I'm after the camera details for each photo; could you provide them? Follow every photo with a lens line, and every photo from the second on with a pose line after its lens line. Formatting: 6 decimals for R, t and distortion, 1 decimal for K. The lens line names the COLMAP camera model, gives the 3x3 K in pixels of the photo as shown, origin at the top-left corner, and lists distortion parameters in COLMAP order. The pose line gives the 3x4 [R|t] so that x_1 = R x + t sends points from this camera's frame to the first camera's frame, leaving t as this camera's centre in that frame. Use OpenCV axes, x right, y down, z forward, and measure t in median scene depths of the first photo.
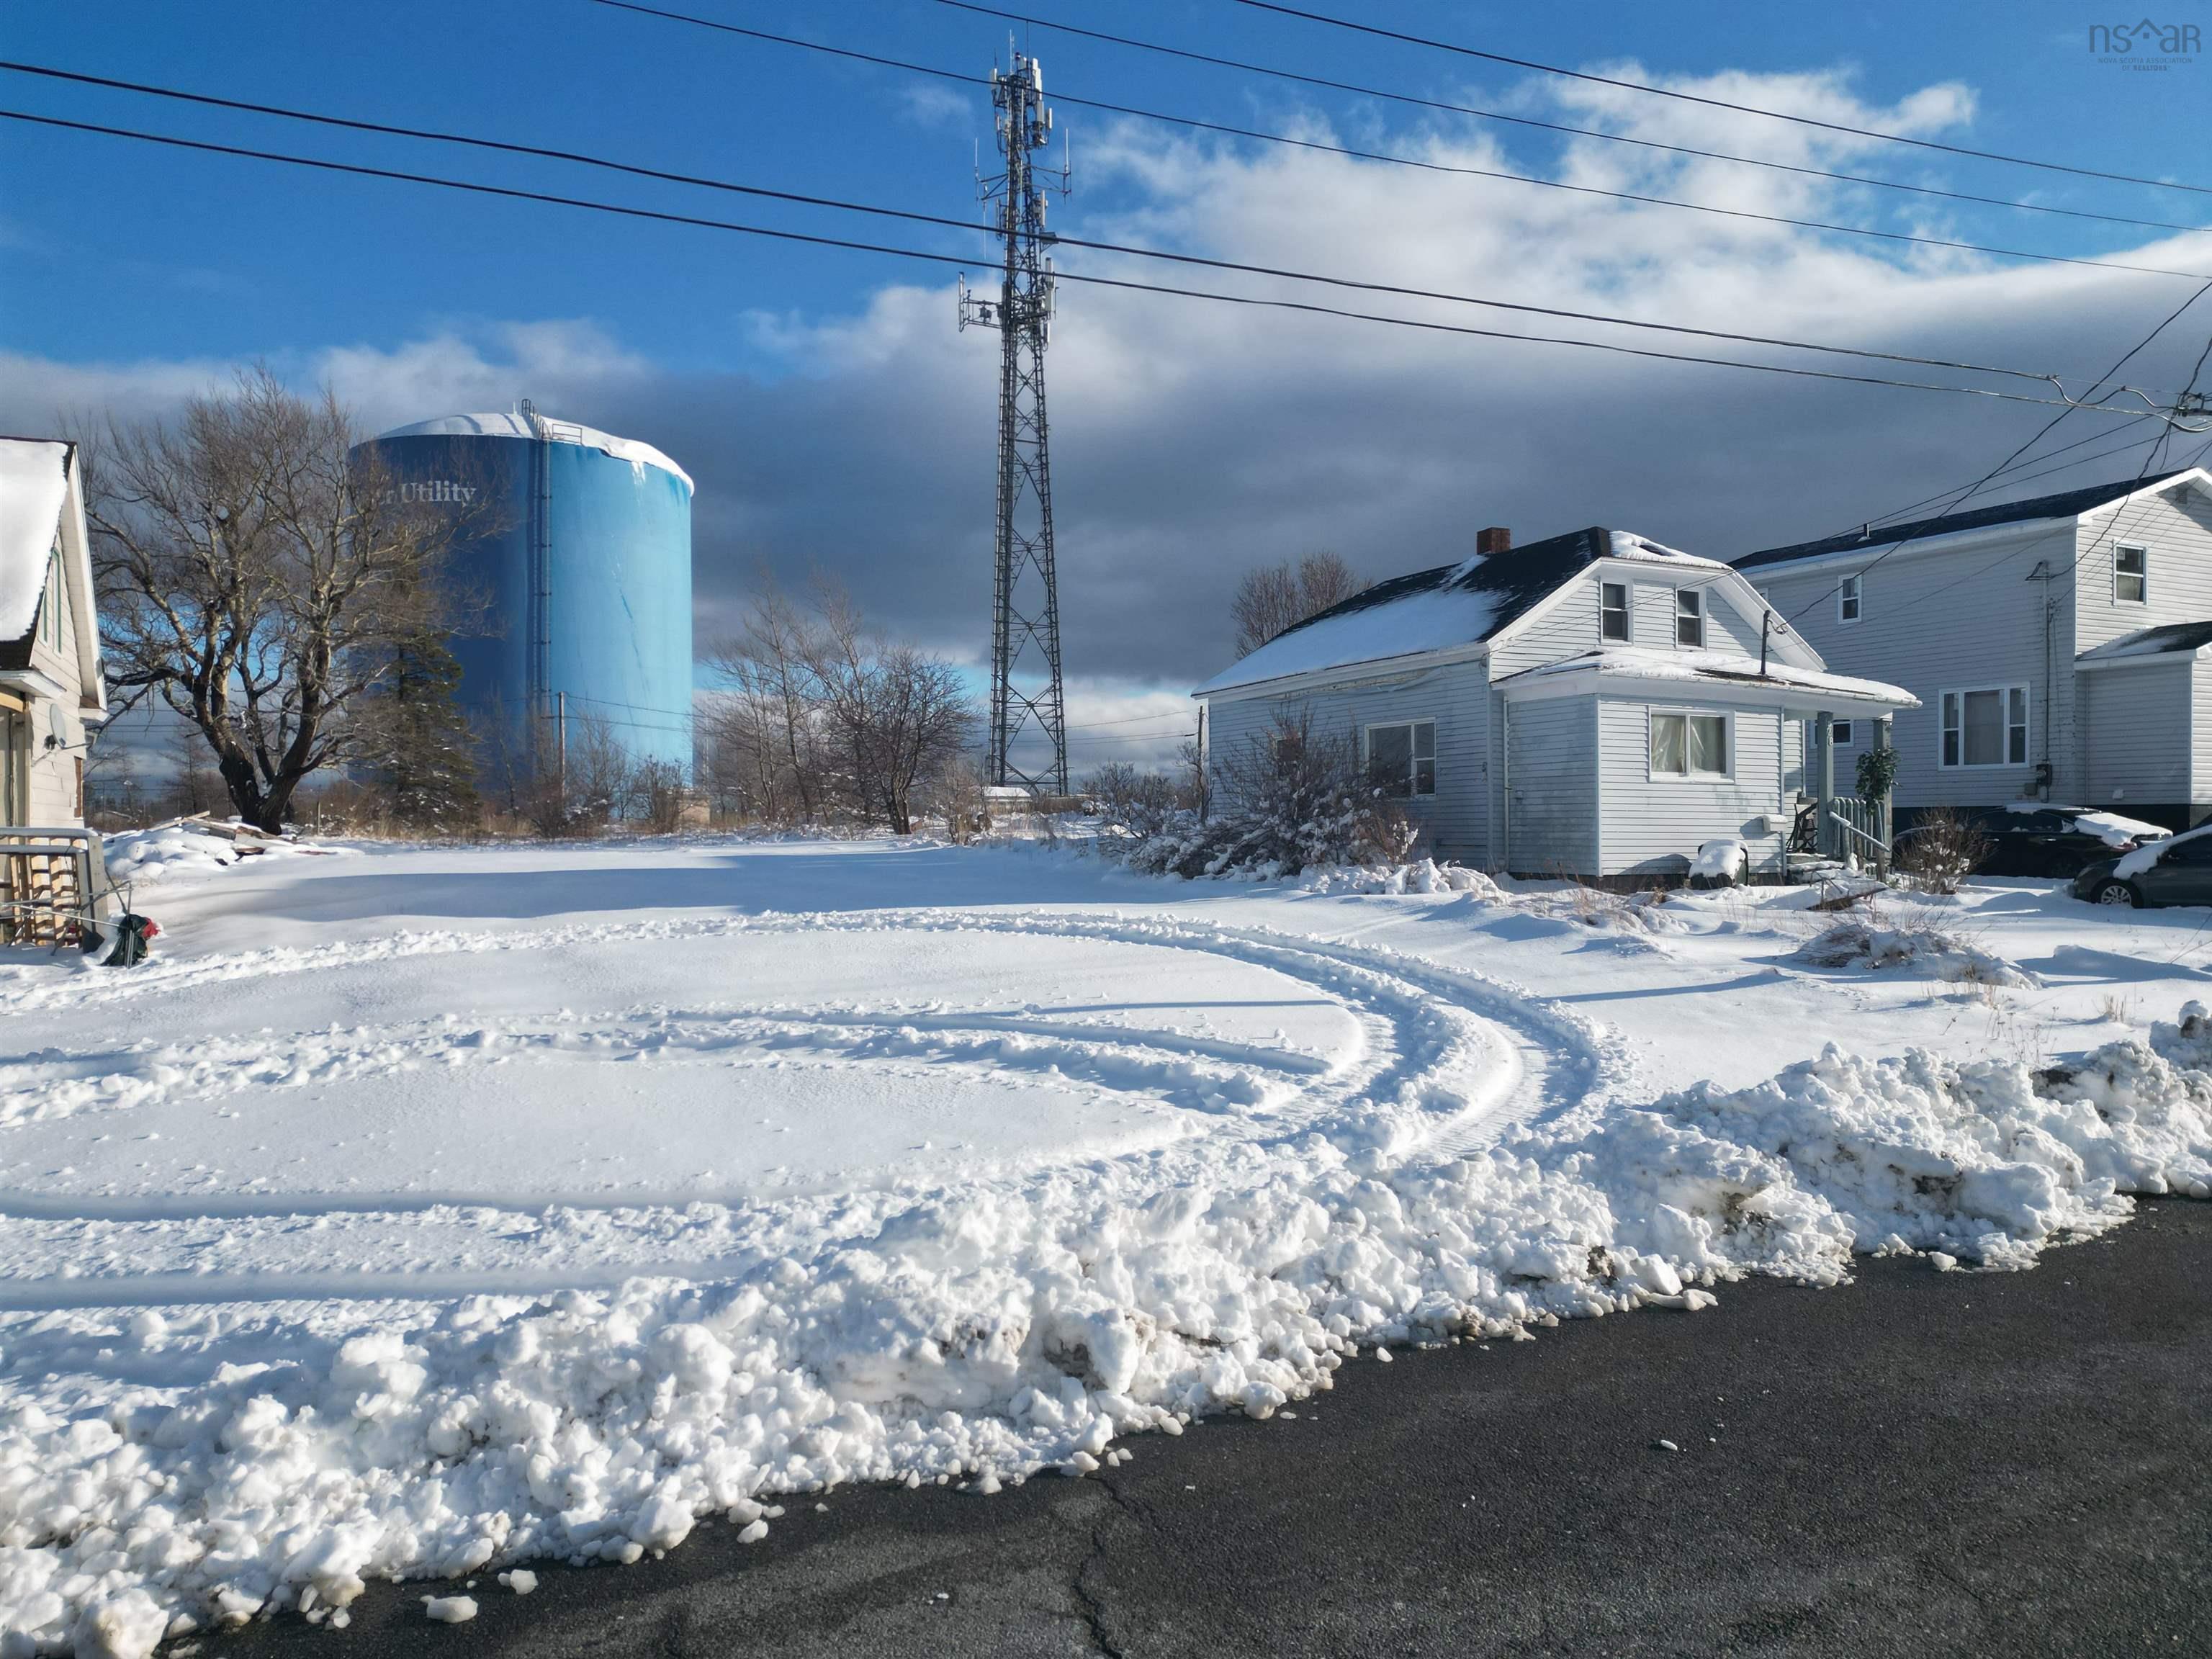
lens RADIAL K [[1529.5, 0, 1115.7], [0, 1529.5, 811.6], [0, 0, 1]] dist [0.090068, -0.075265]
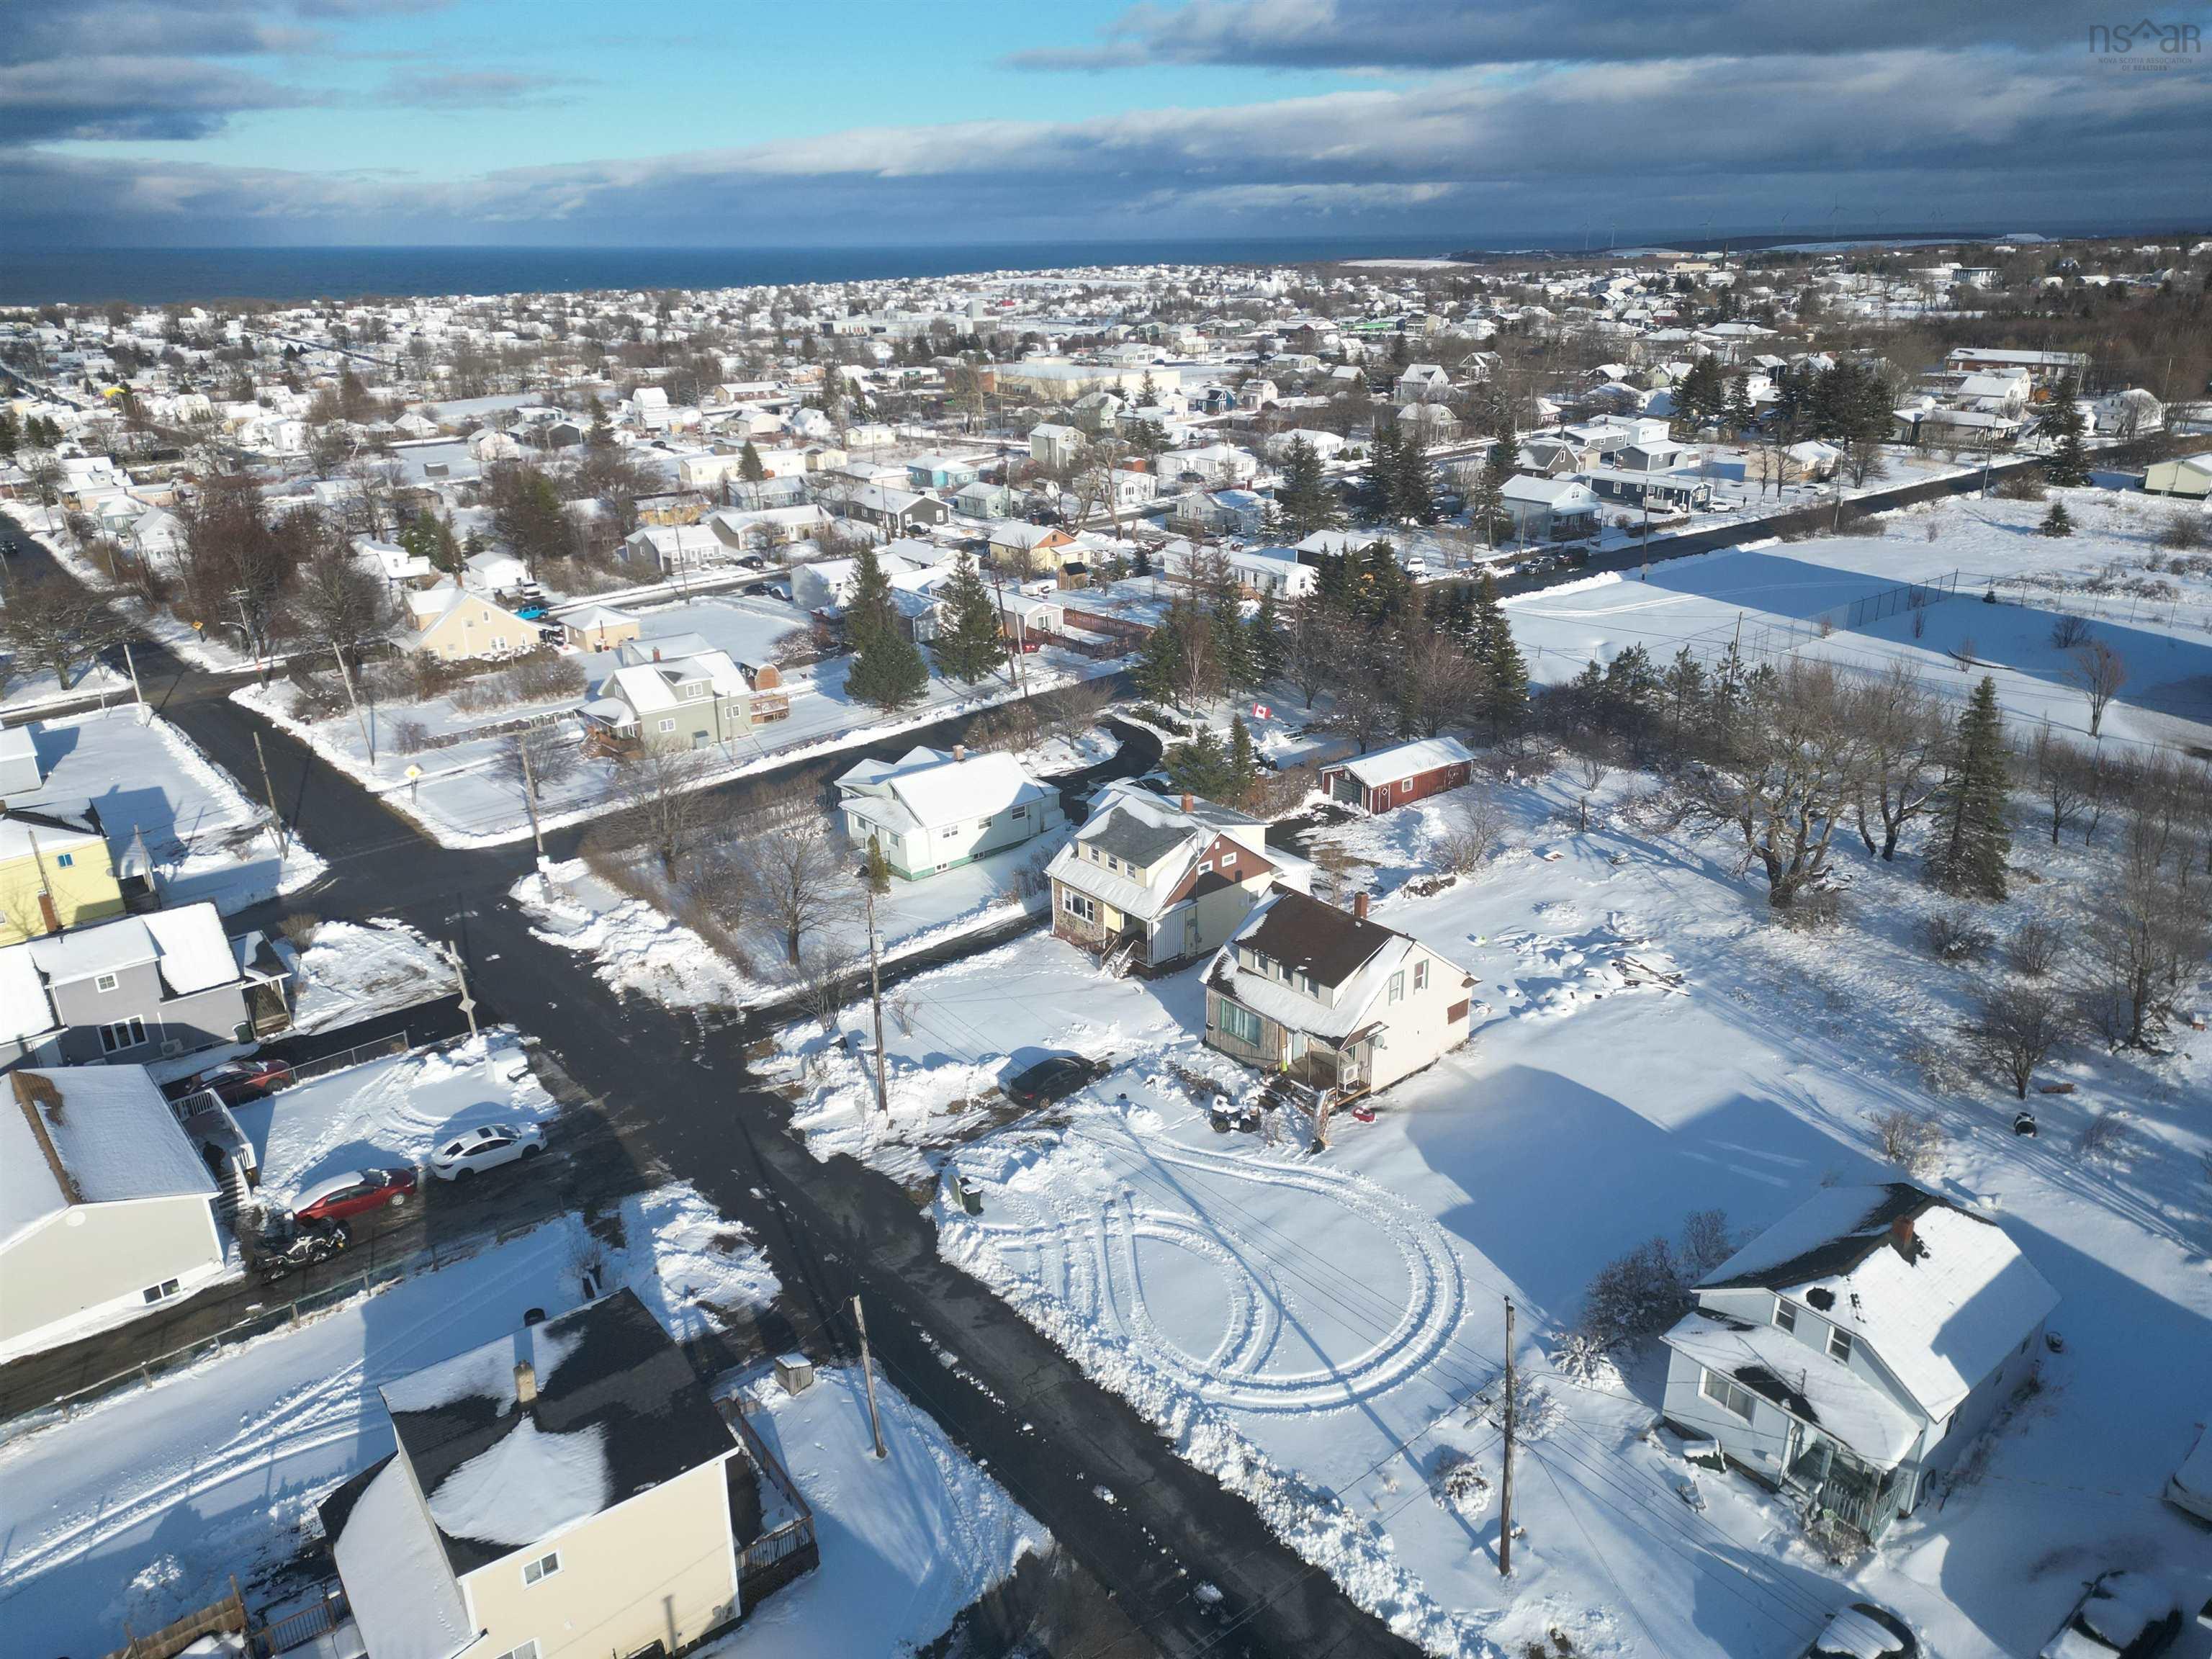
lens RADIAL K [[1529.5, 0, 1115.7], [0, 1529.5, 811.6], [0, 0, 1]] dist [0.090068, -0.075265]
pose [[0.204836, 0.337975, -0.918594, 1.133057], [0.020239, 0.936830, 0.349198, -0.925750], [0.978587, -0.090120, 0.185057, -0.055529]]
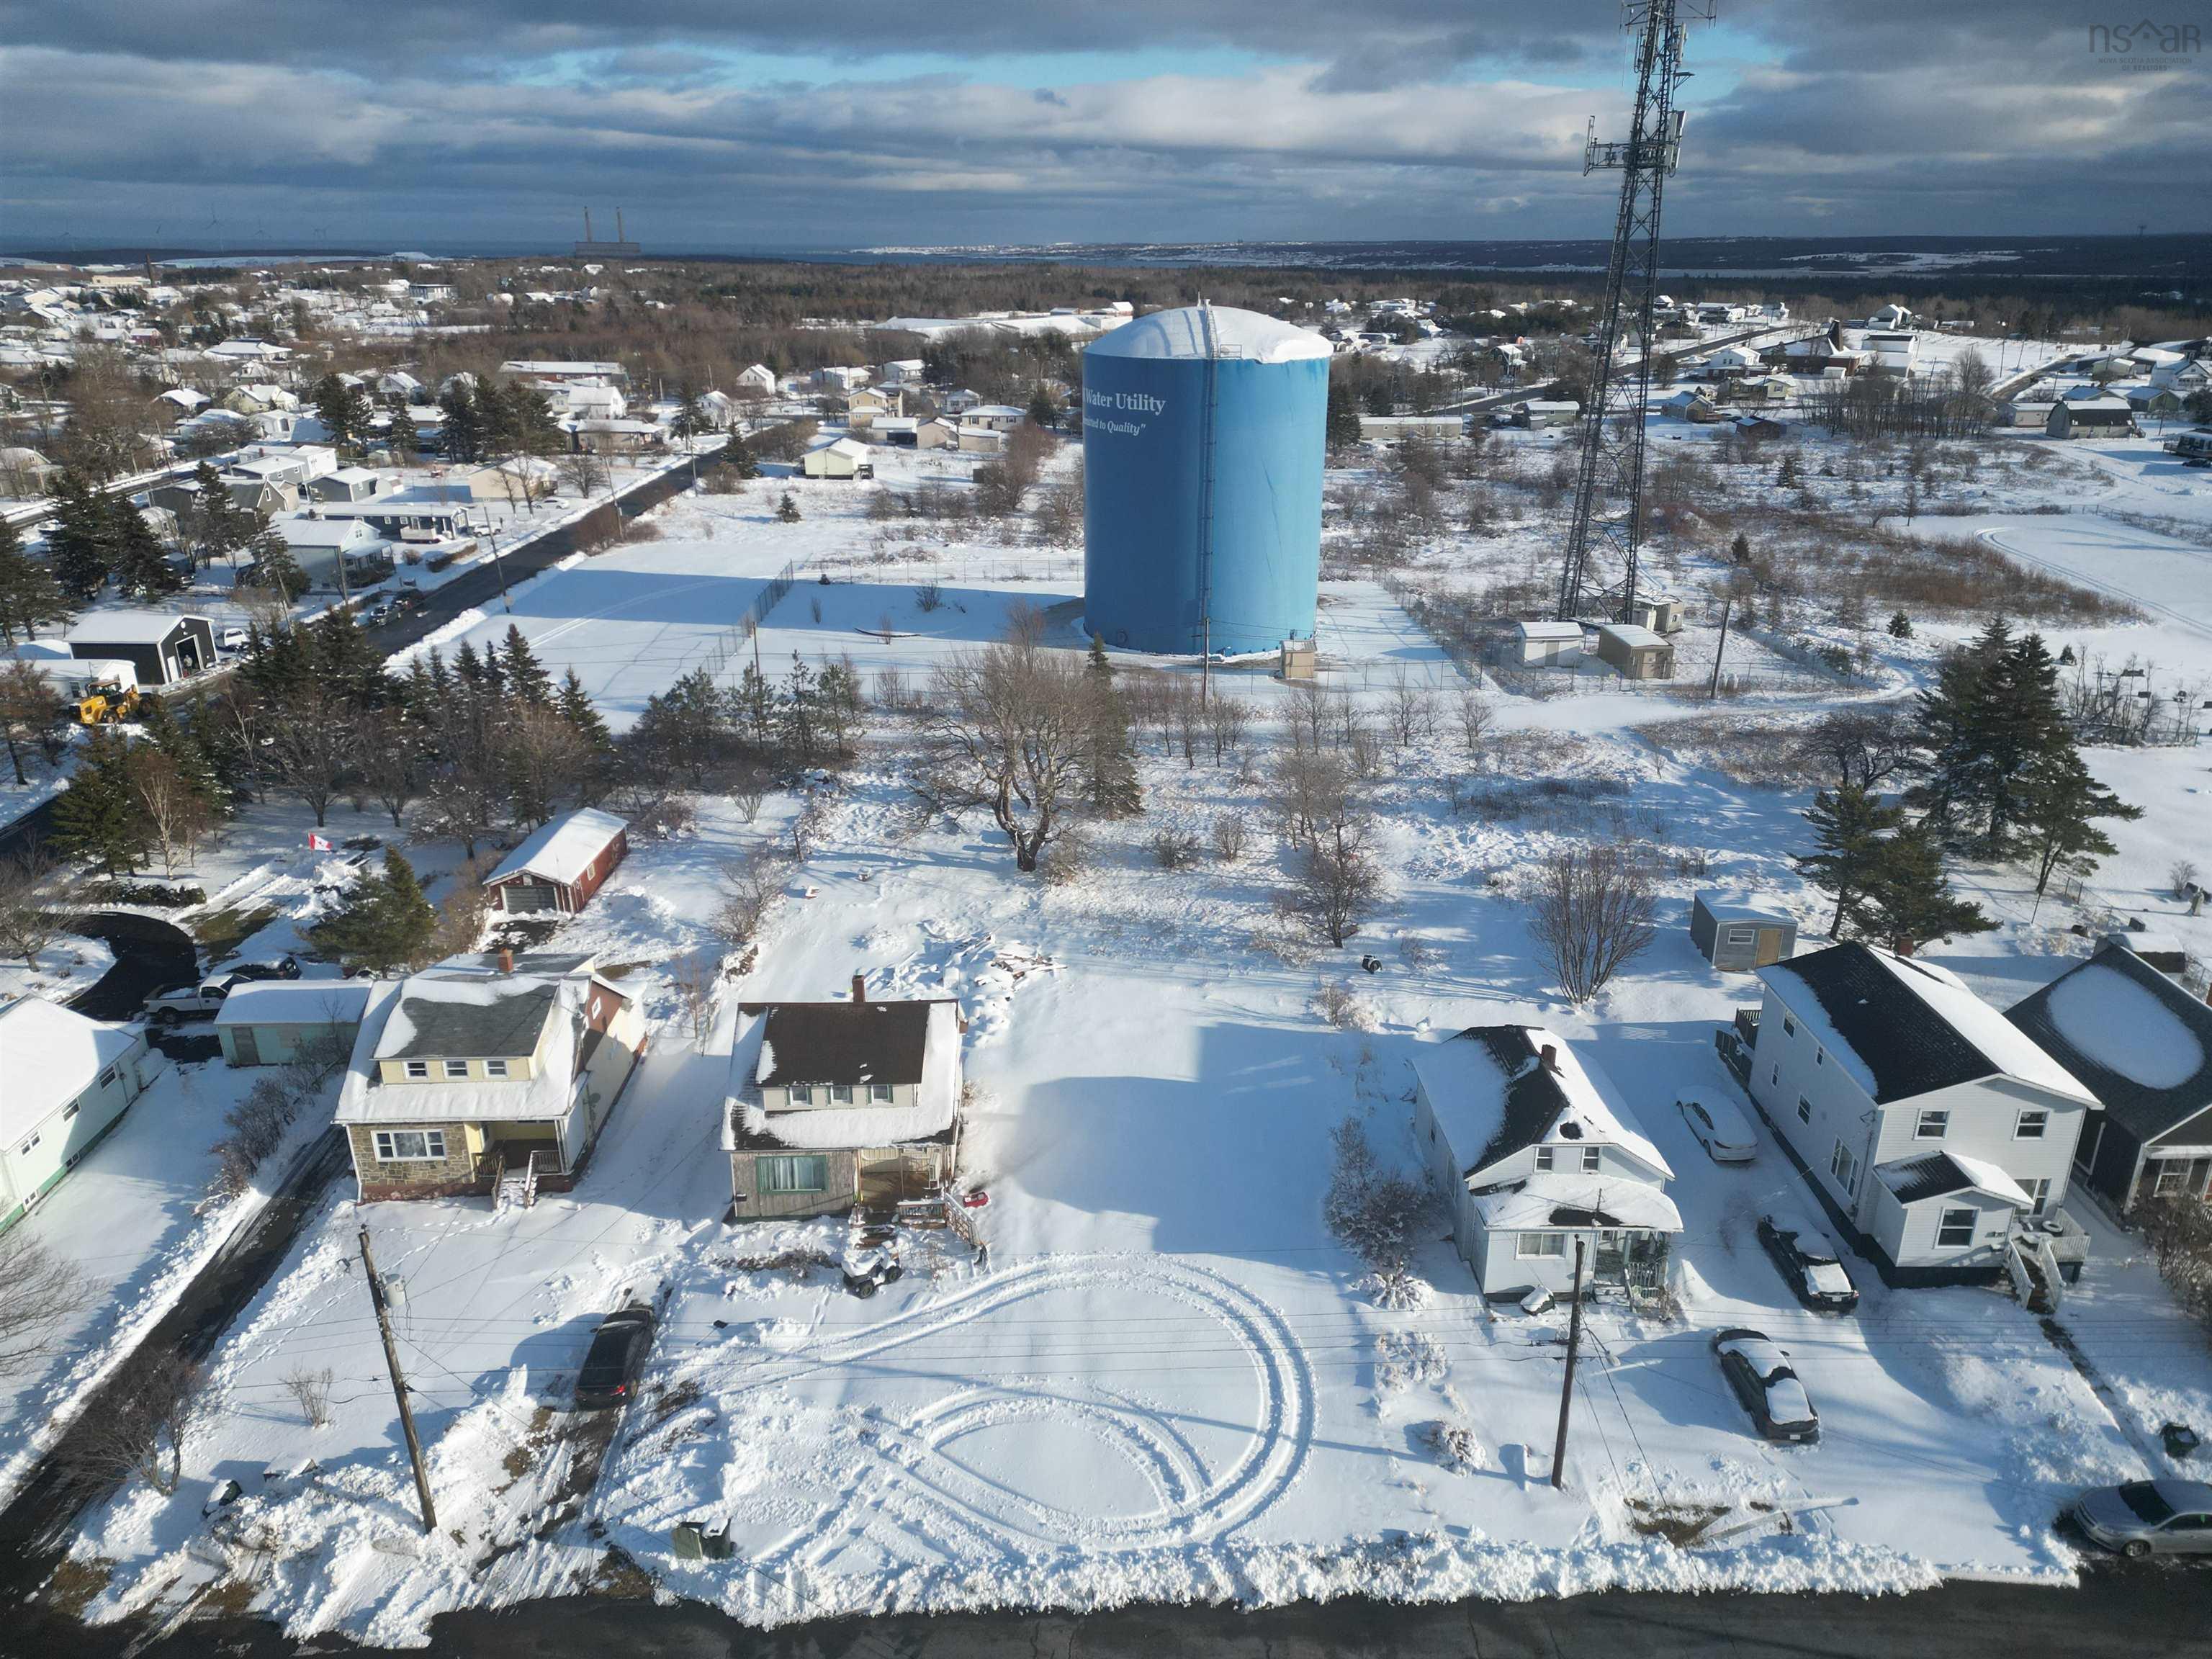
lens RADIAL K [[1540.5, 0, 1114.3], [0, 1540.5, 799.6], [0, 0, 1]] dist [0.061478, -0.039553]
pose [[0.896637, 0.150179, -0.416519, 0.417894], [0.002327, 0.939109, 0.343610, -0.930970], [0.442760, -0.309063, 0.841691, -0.665089]]
